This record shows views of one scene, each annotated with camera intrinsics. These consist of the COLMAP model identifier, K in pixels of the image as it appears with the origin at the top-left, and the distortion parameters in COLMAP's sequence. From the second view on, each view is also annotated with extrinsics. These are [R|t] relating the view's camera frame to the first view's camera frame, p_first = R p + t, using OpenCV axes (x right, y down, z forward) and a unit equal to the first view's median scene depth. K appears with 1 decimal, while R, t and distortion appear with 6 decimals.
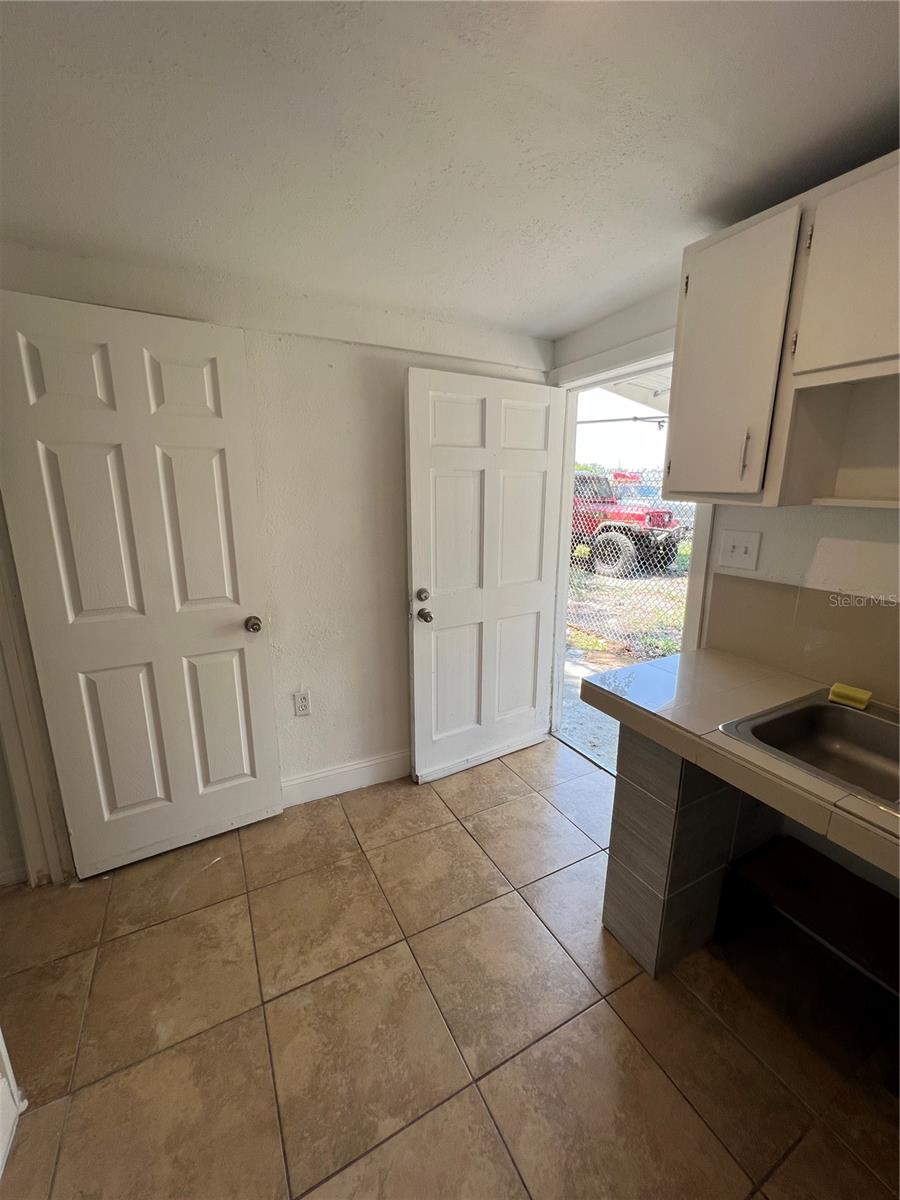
lens RADIAL K [[476.9, 0, 450.1], [0, 476.9, 597.3], [0, 0, 1]] dist [-0.000717, 0.000554]
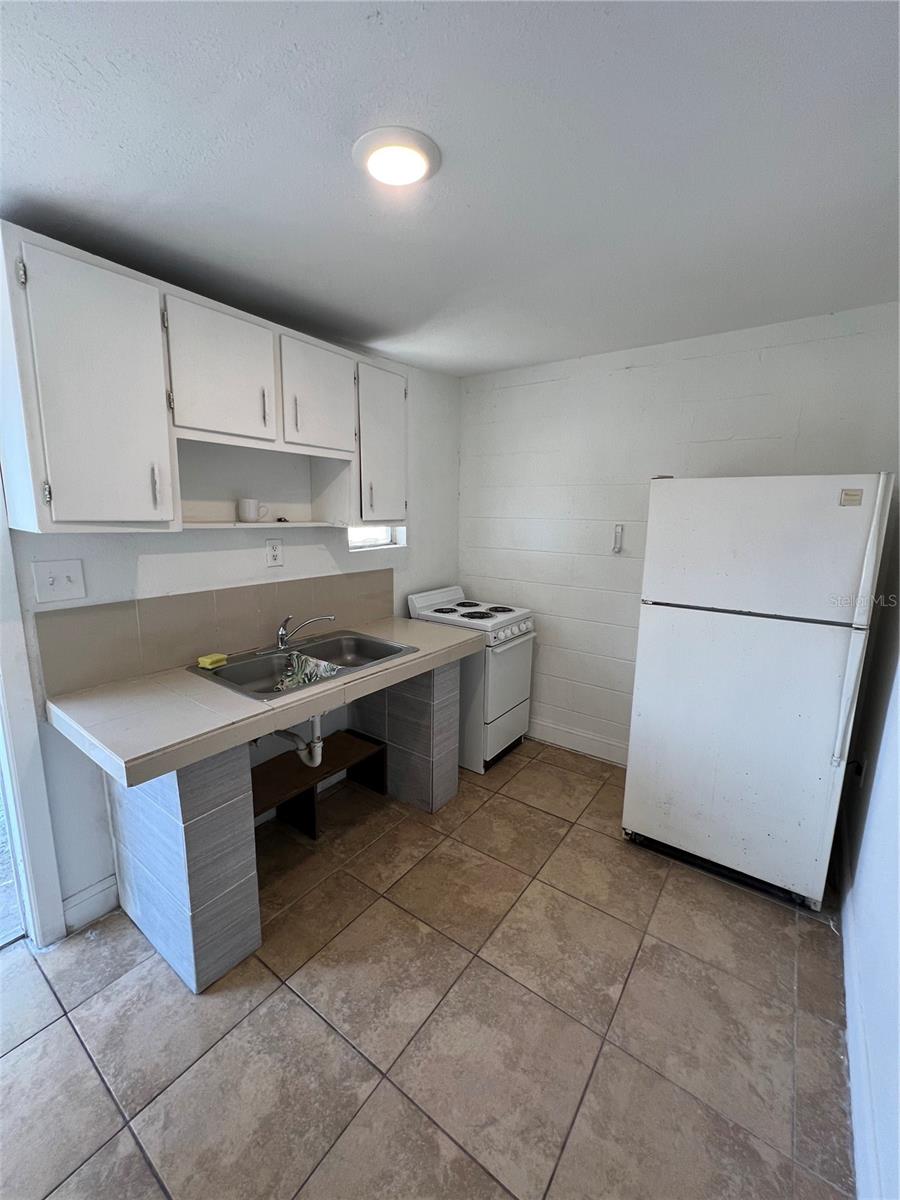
lens RADIAL K [[476.9, 0, 454.5], [0, 476.9, 594.0], [0, 0, 1]] dist [-0.000717, 0.000554]
pose [[-0.438024, -0.160750, 0.884474, -0.720189], [0.185262, 0.946621, 0.263793, -0.230608], [-0.879666, 0.279408, -0.384862, 0.894597]]
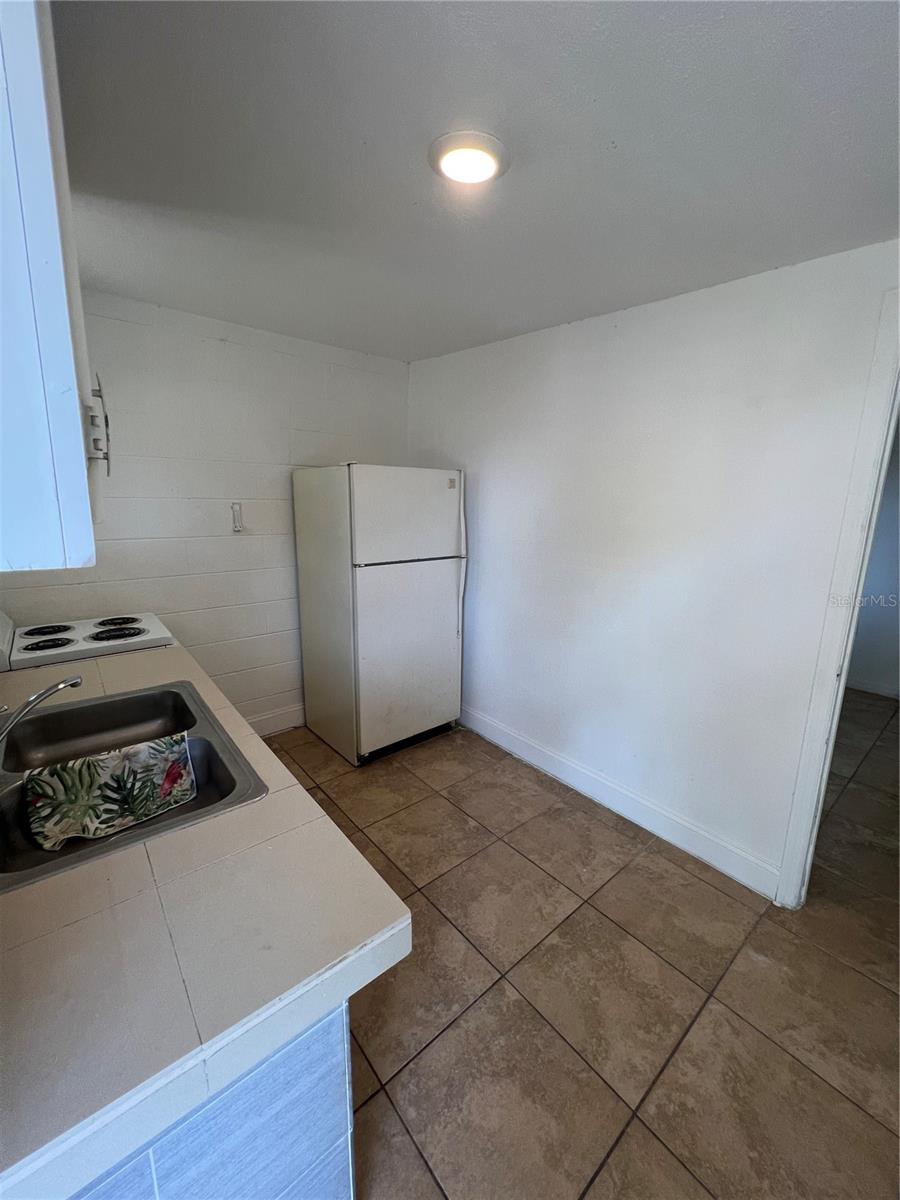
lens RADIAL K [[476.9, 0, 448.2], [0, 476.9, 599.7], [0, 0, 1]] dist [-0.000717, 0.000554]
pose [[-0.978975, 0.023895, -0.202578, 0.389052], [-0.063516, 0.908034, 0.414052, -0.358609], [0.193842, 0.418213, -0.887425, 1.536188]]
